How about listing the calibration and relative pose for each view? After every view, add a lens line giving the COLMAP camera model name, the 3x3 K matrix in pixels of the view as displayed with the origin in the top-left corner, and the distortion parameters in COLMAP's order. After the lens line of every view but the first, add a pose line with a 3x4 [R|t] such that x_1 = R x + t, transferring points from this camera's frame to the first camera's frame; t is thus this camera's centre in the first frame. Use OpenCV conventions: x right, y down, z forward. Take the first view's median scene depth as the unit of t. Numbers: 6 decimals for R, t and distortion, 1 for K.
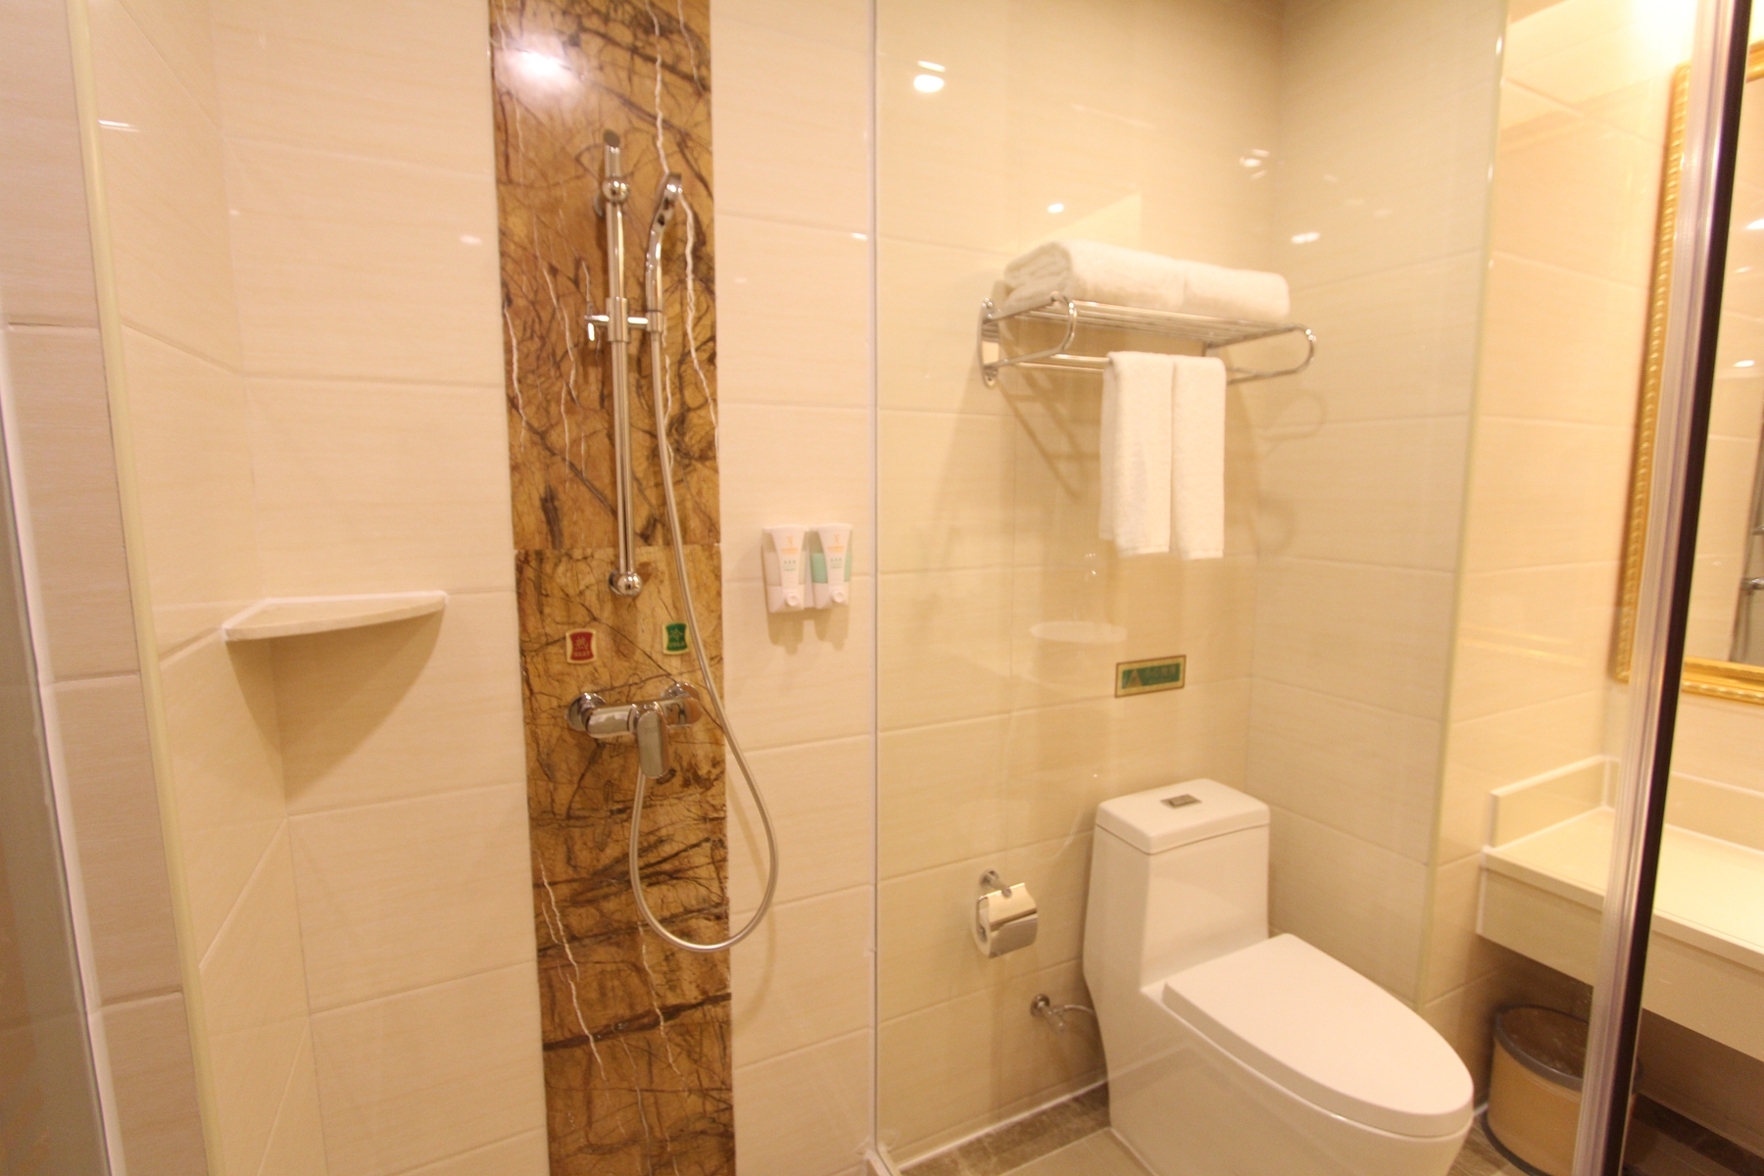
lens RADIAL K [[803.8, 0, 893.4], [0, 803.8, 590.3], [0, 0, 1]] dist [-0.000187, 0.000897]
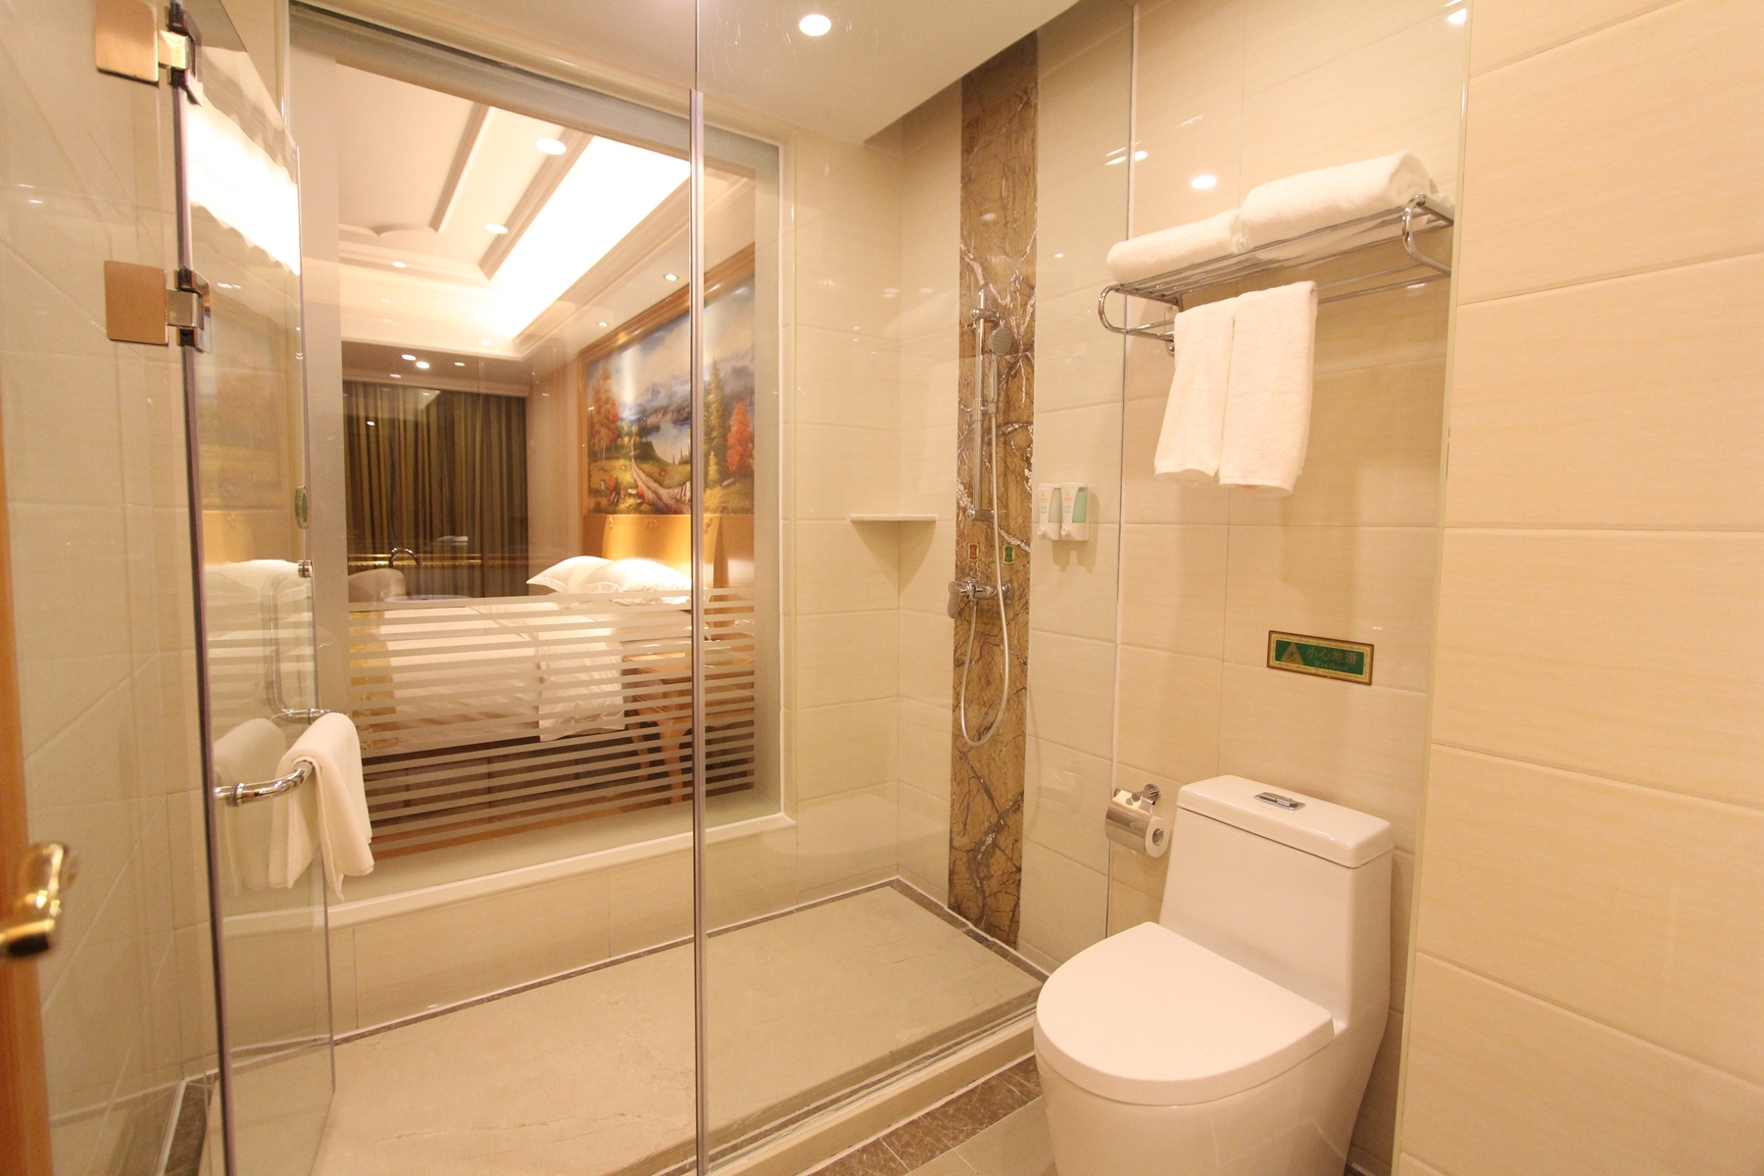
lens RADIAL K [[803.8, 0, 893.4], [0, 803.8, 590.3], [0, 0, 1]] dist [-0.000187, 0.000897]
pose [[0.114443, 0.108631, -0.987473, 1.171690], [-0.119127, 0.988331, 0.094919, 0.009790], [0.986261, 0.106772, 0.126049, 0.465705]]
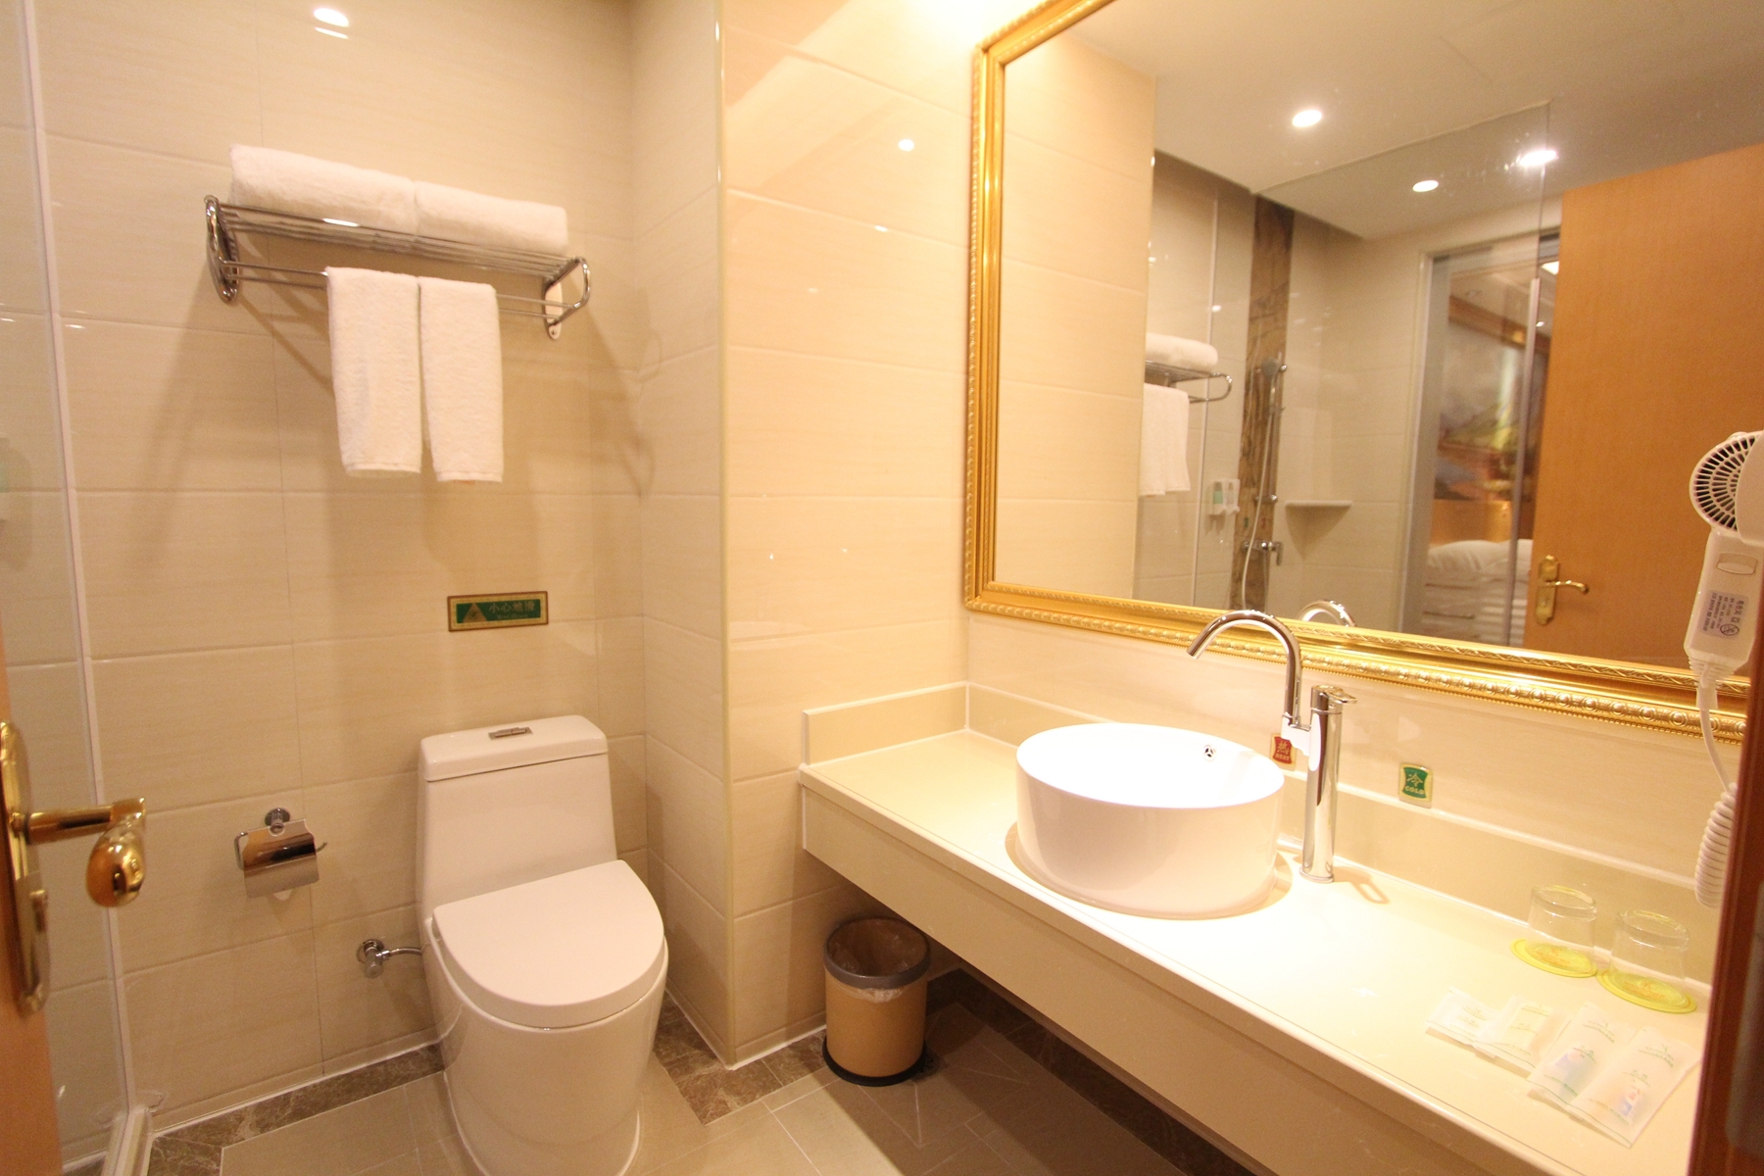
lens RADIAL K [[803.8, 0, 893.4], [0, 803.8, 590.3], [0, 0, 1]] dist [-0.000187, 0.000897]
pose [[0.990353, -0.011472, 0.138089, 0.707230], [0.014038, 0.999746, -0.017621, 0.111578], [-0.137852, 0.019390, 0.990263, -0.059511]]
